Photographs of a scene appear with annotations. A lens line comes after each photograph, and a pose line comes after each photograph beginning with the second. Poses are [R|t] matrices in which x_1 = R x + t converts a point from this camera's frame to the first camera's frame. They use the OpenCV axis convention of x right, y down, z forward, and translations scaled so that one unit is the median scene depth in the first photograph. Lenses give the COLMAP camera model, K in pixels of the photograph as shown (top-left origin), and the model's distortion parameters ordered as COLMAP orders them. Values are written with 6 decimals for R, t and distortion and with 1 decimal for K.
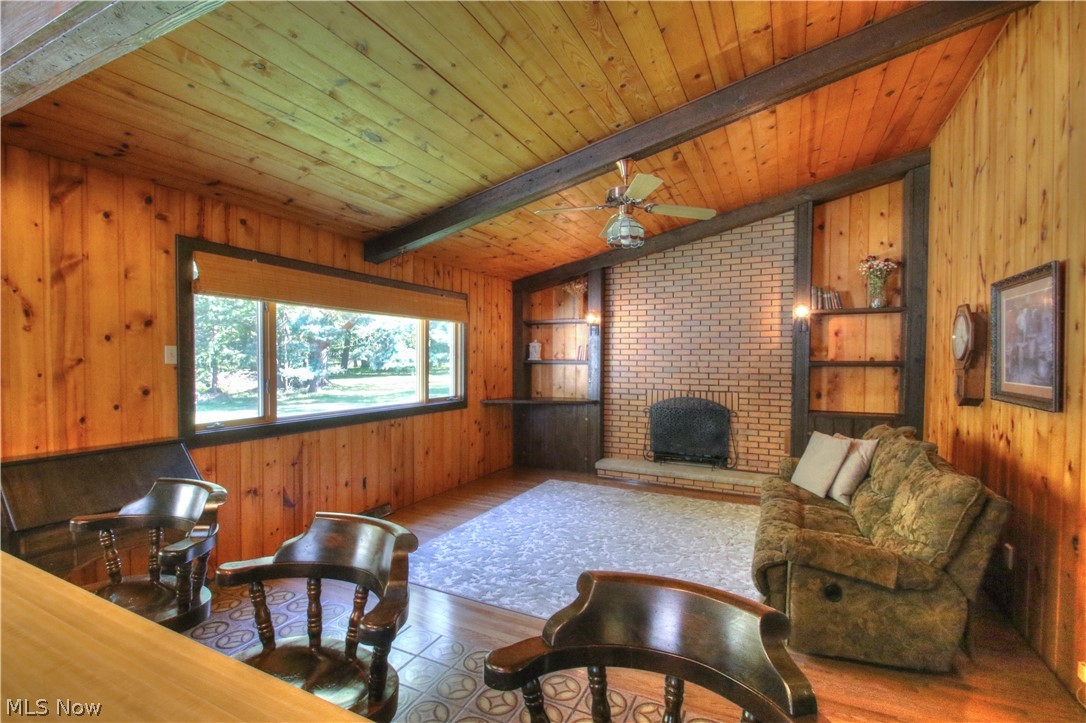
lens RADIAL K [[508.7, 0, 543.0], [0, 508.7, 361.5], [0, 0, 1]] dist [-0.000297, -0.014186]
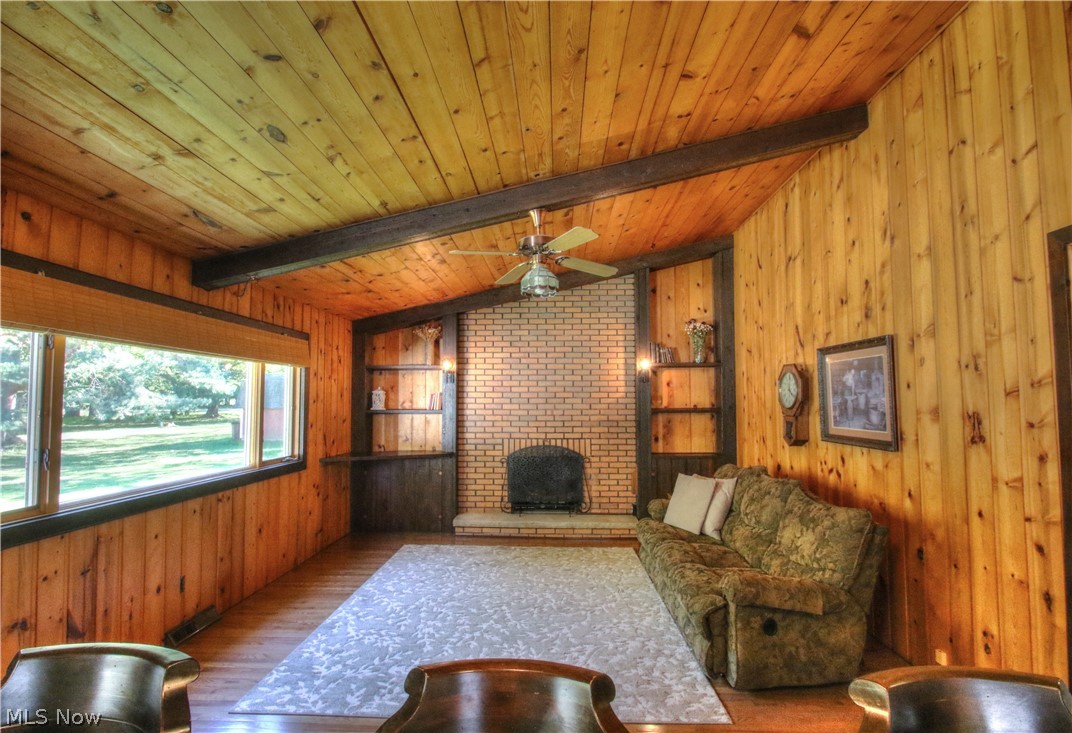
lens RADIAL K [[507.5, 0, 536.0], [0, 507.5, 366.5], [0, 0, 1]] dist [0.002855, -0.012761]
pose [[0.907882, 0.022362, 0.418628, -0.209986], [0.008644, 0.997365, -0.072025, -0.017929], [-0.419136, 0.069009, 0.905297, 0.107648]]
